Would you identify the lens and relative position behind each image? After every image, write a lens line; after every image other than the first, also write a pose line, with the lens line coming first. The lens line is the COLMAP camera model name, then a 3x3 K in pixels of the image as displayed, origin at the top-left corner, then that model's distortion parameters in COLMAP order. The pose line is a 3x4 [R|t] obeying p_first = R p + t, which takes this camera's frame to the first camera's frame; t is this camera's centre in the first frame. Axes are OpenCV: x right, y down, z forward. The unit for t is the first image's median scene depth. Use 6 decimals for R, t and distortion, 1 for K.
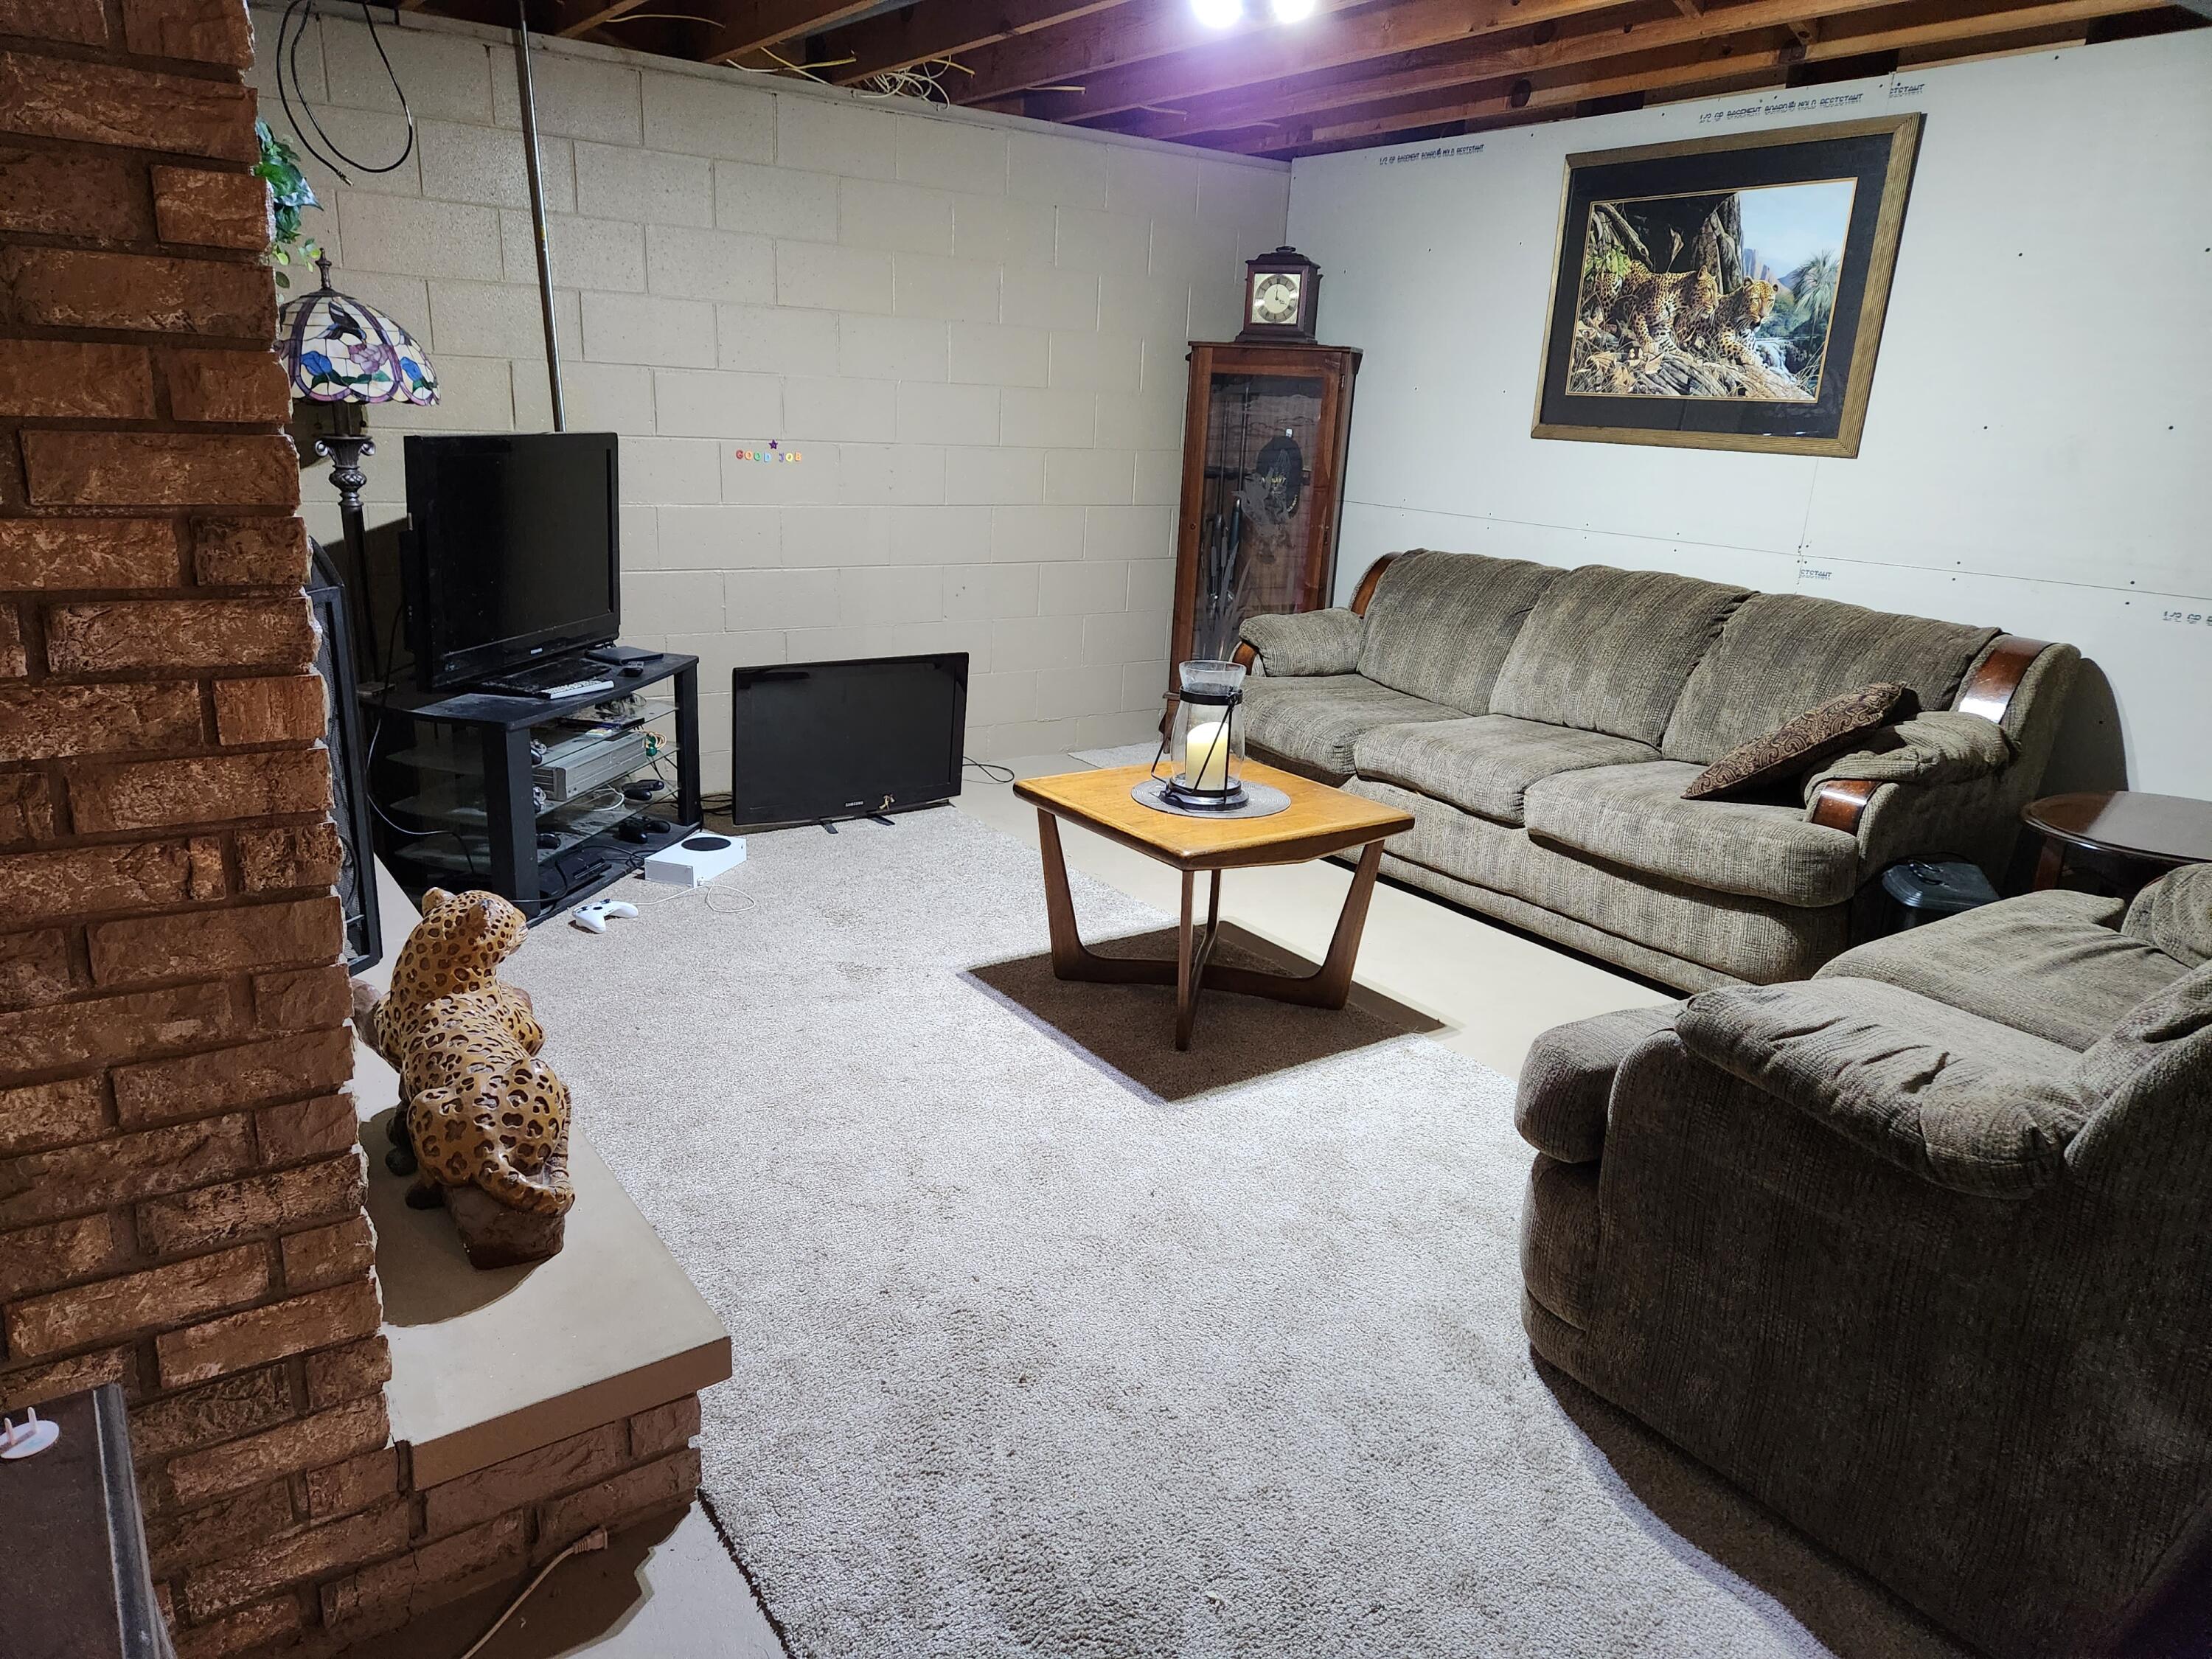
lens RADIAL K [[1476.7, 0, 1094.1], [0, 1476.7, 828.2], [0, 0, 1]] dist [0.078250, -0.052975]
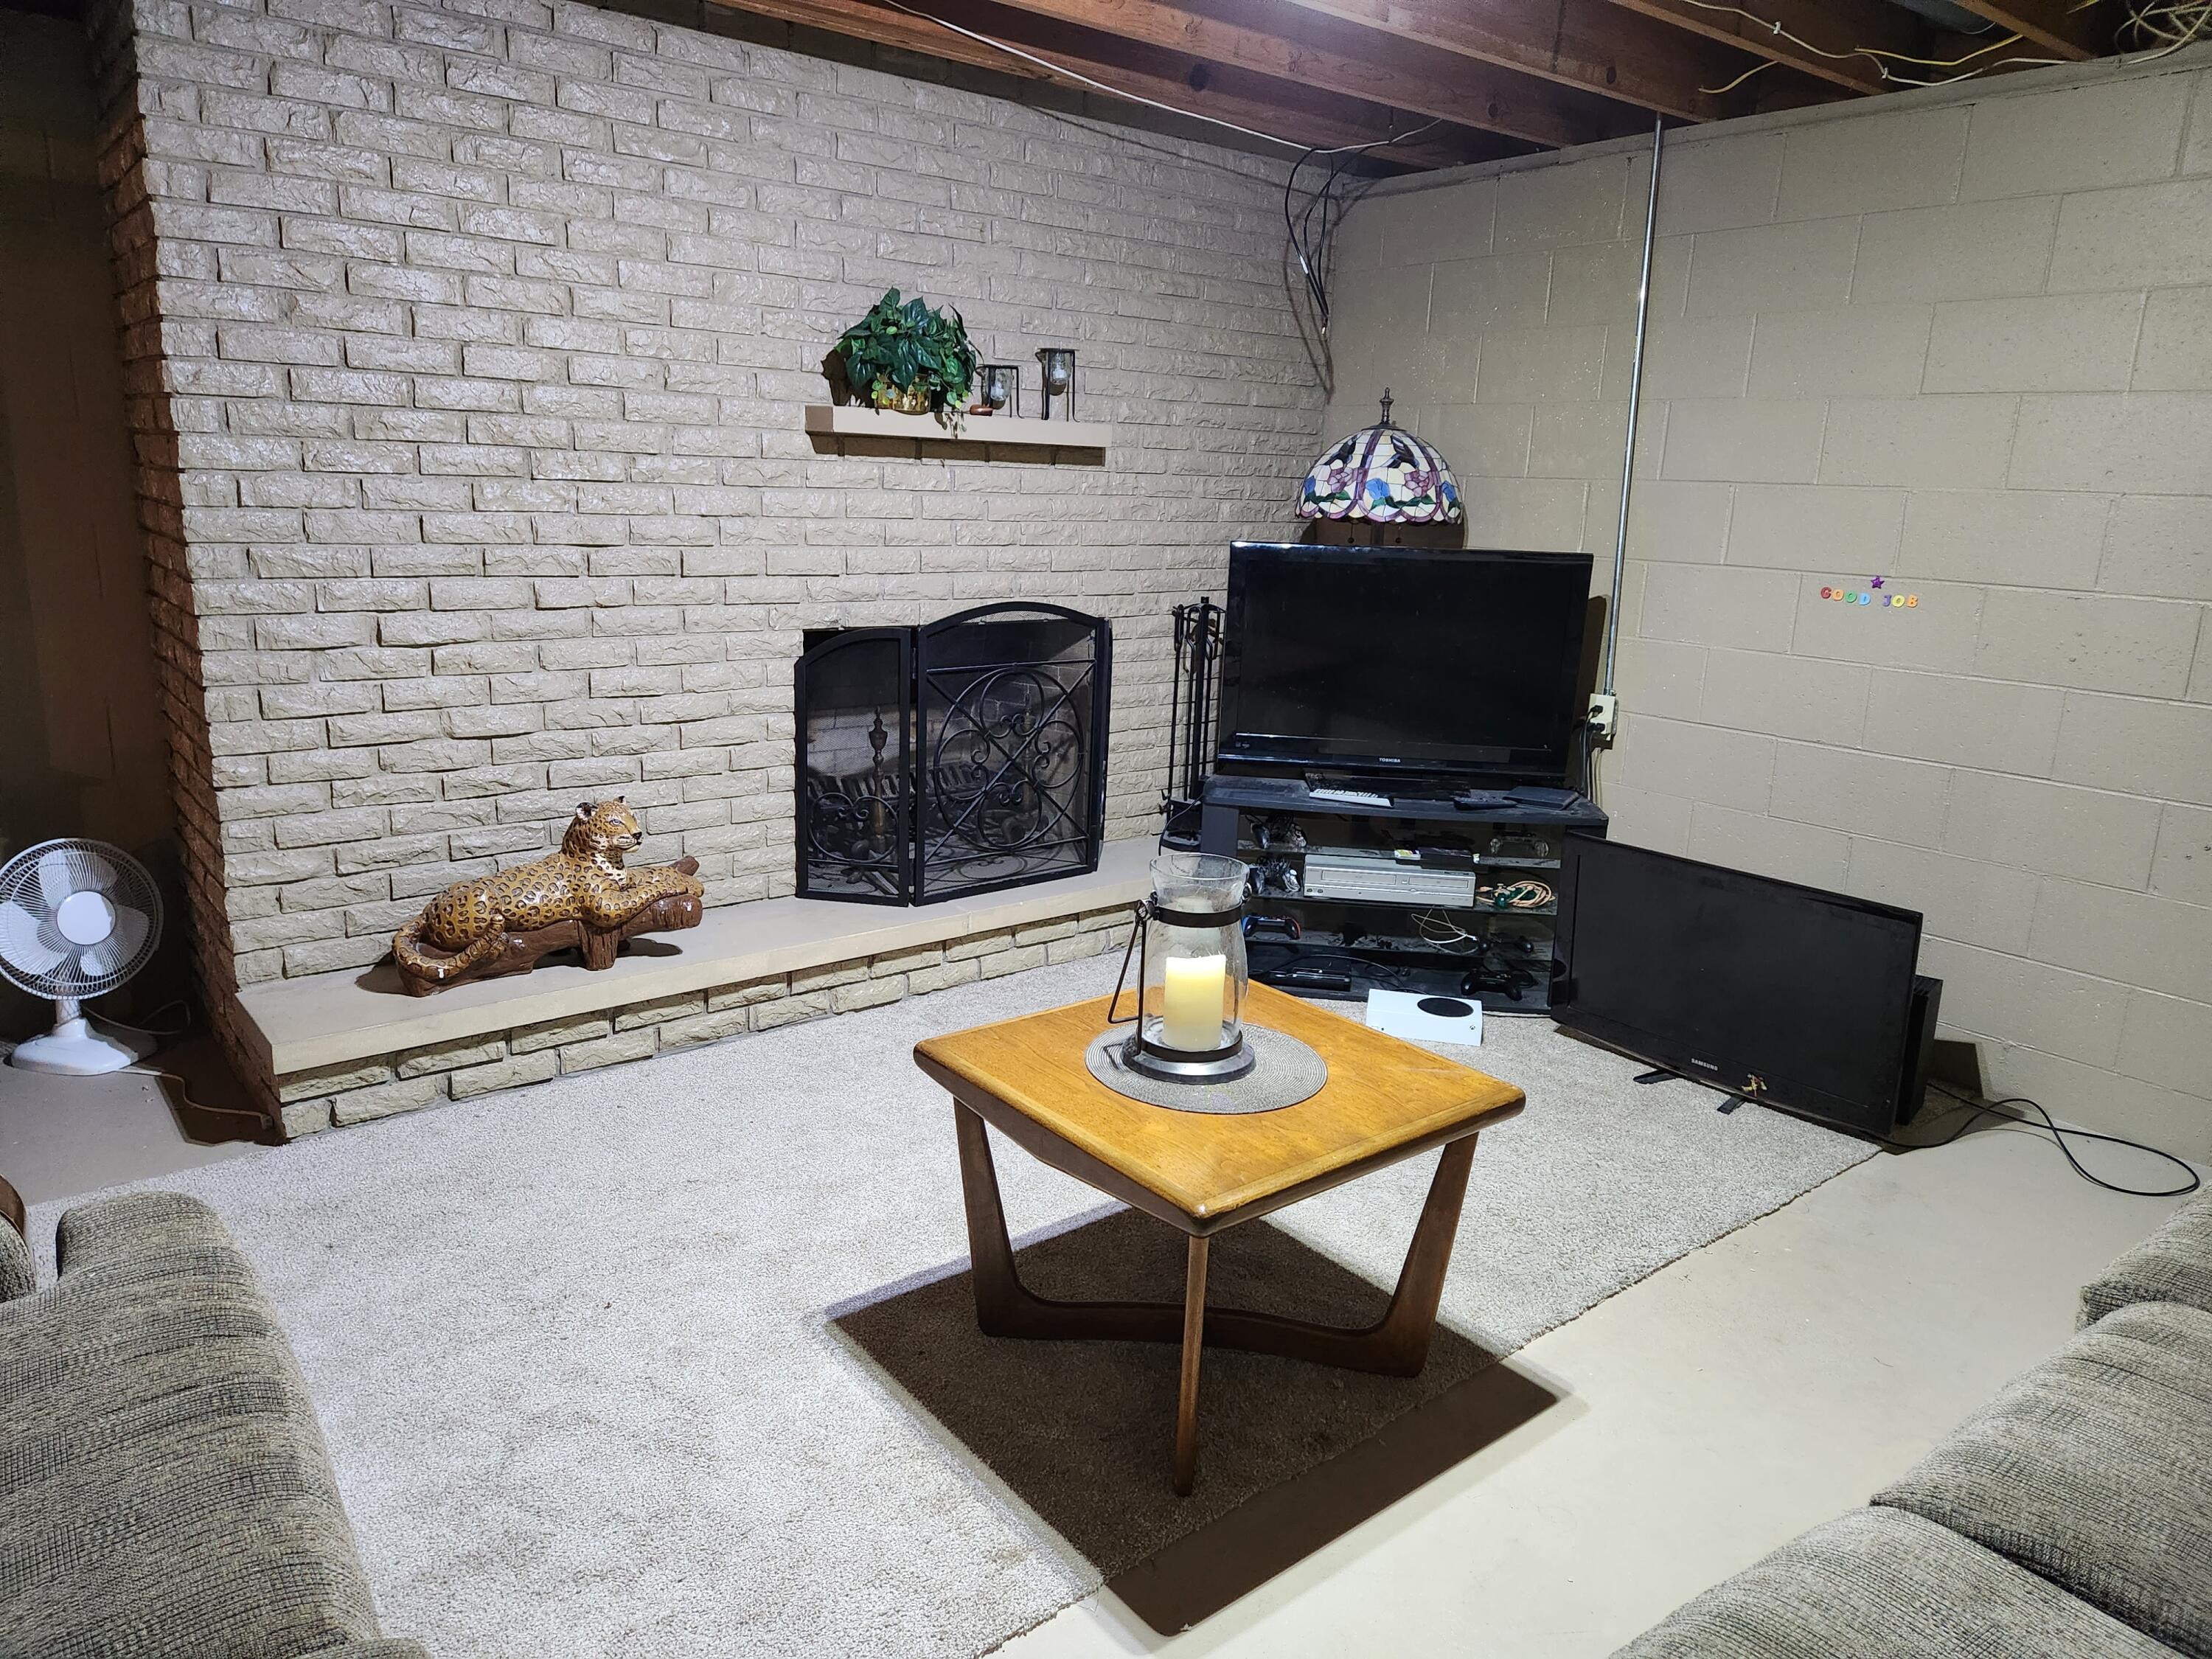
lens RADIAL K [[1476.7, 0, 1094.1], [0, 1476.7, 828.2], [0, 0, 1]] dist [0.078250, -0.052975]
pose [[0.086575, 0.187077, -0.978523, 0.600512], [-0.313991, 0.937275, 0.151411, -0.167802], [0.945471, 0.294139, 0.139885, 0.702319]]
